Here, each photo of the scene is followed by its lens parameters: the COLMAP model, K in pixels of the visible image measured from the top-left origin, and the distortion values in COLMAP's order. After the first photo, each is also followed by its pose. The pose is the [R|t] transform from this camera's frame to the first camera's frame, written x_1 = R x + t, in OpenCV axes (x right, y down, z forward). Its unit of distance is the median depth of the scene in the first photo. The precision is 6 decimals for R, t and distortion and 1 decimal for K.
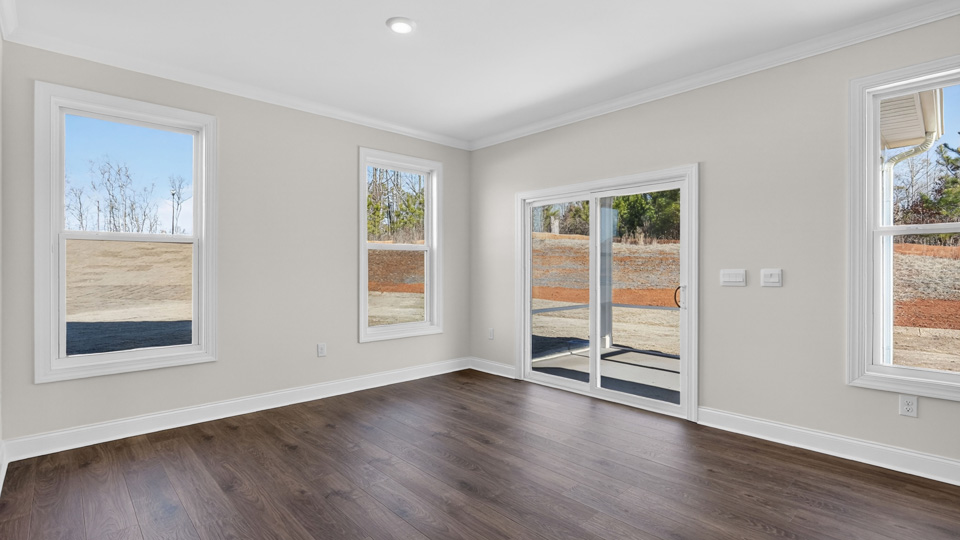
lens RADIAL K [[452.6, 0, 475.3], [0, 452.6, 269.7], [0, 0, 1]] dist [-0.003644, 0.000871]
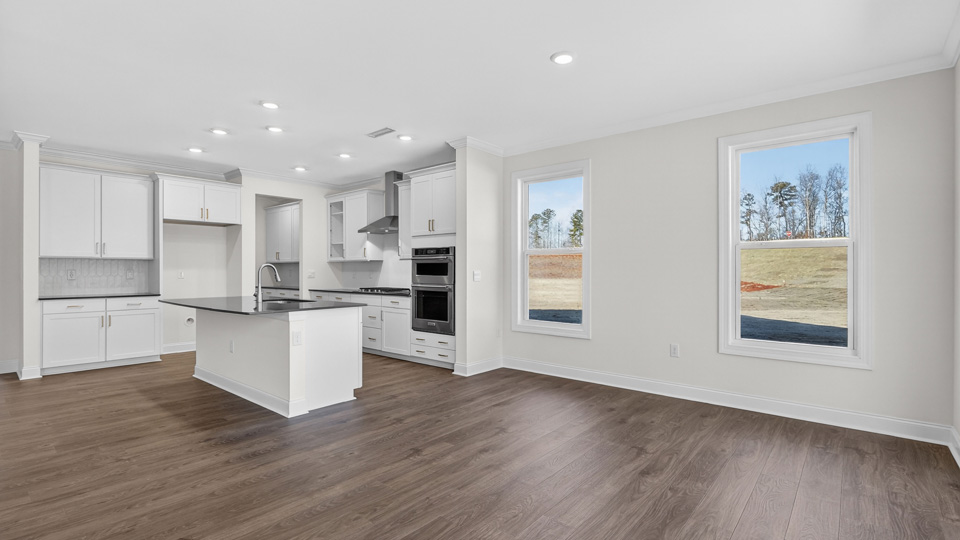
lens RADIAL K [[452.6, 0, 475.8], [0, 452.6, 270.6], [0, 0, 1]] dist [-0.003644, 0.000871]
pose [[0.111298, 0.001124, -0.993786, 0.545449], [-0.005874, 0.999983, 0.000474, -0.001774], [0.993770, 0.005785, 0.111303, 0.376216]]
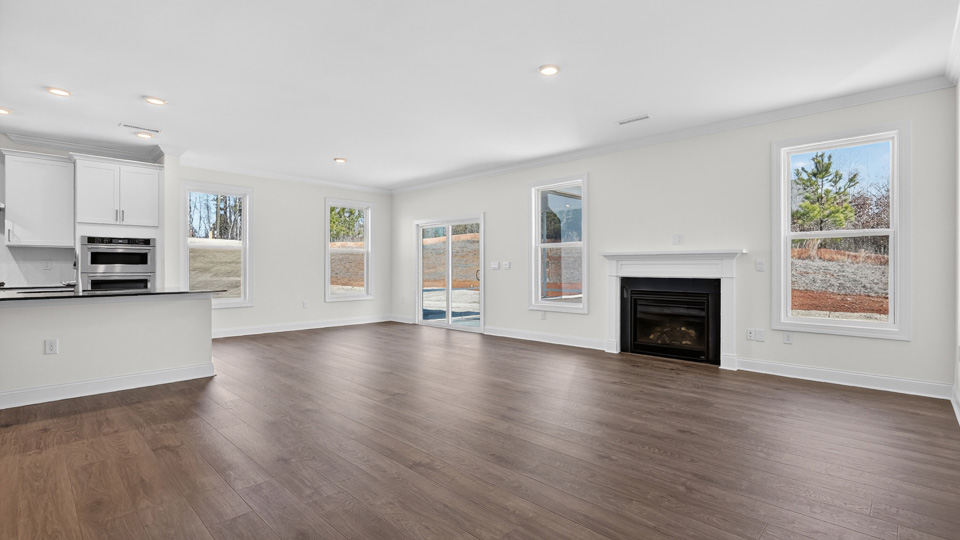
lens RADIAL K [[452.6, 0, 477.5], [0, 452.6, 262.5], [0, 0, 1]] dist [-0.003644, 0.000871]
pose [[0.998805, 0.000372, 0.048870, 0.258354], [0.000384, 0.999881, -0.015447, 0.025179], [-0.048870, 0.015447, 0.998686, -0.823567]]
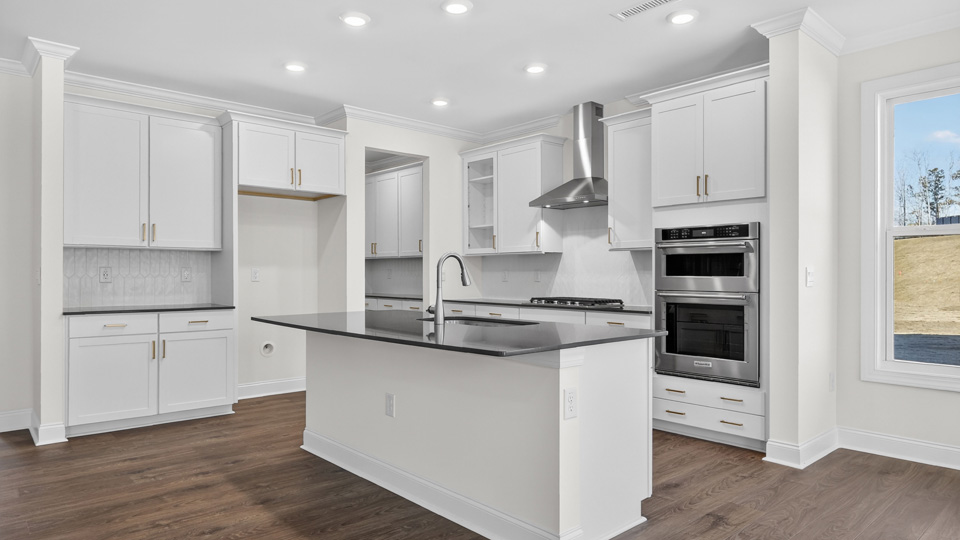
lens RADIAL K [[595.9, 0, 477.5], [0, 595.9, 274.1], [0, 0, 1]] dist [-0.002581, 0.000458]
pose [[-0.018826, 0.000431, -0.999823, 0.229616], [-0.006859, 0.999976, 0.000560, 0.010562], [0.999799, 0.006868, -0.018823, 0.092508]]
